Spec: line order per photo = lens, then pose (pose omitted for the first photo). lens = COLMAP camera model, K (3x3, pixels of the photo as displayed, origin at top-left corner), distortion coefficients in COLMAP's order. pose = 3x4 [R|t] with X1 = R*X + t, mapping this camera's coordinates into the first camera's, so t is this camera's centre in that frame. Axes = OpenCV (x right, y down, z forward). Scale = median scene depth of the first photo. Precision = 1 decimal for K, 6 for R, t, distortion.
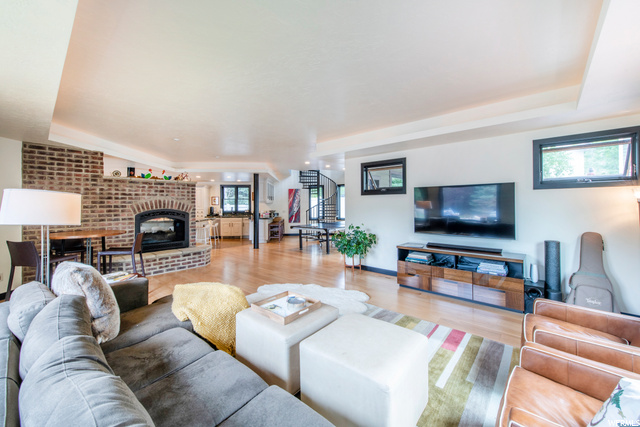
lens RADIAL K [[254.8, 0, 319.9], [0, 254.8, 209.5], [0, 0, 1]] dist [0.002903, 0.000210]
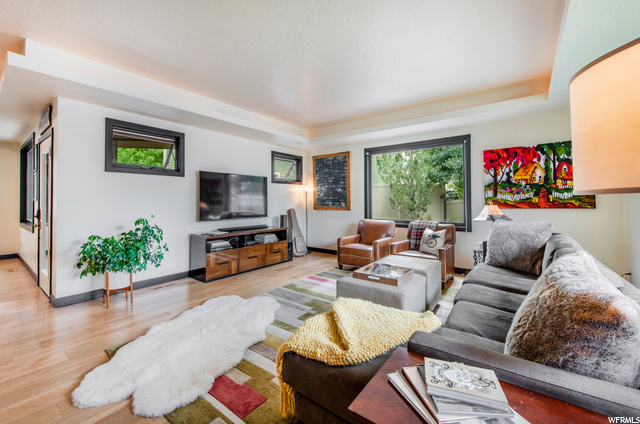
lens RADIAL K [[265.7, 0, 320.3], [0, 265.7, 199.4], [0, 0, 1]] dist [0.000754, 0.000056]
pose [[-0.065030, 0.009970, 0.997833, -0.492041], [0.016992, 0.999816, -0.008882, 0.025524], [-0.997739, 0.016377, -0.065188, 0.520233]]
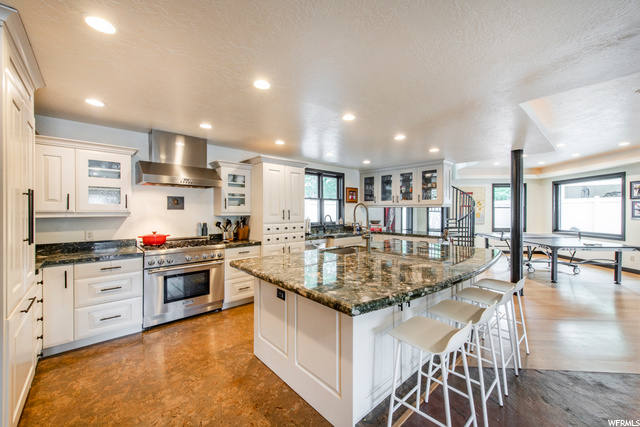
lens RADIAL K [[254.8, 0, 319.9], [0, 254.8, 209.5], [0, 0, 1]] dist [0.002903, 0.000210]
pose [[0.769299, 0.009760, 0.638814, -1.332021], [0.008730, 0.999629, -0.025786, -0.014548], [-0.638829, 0.025414, 0.768929, 1.260072]]
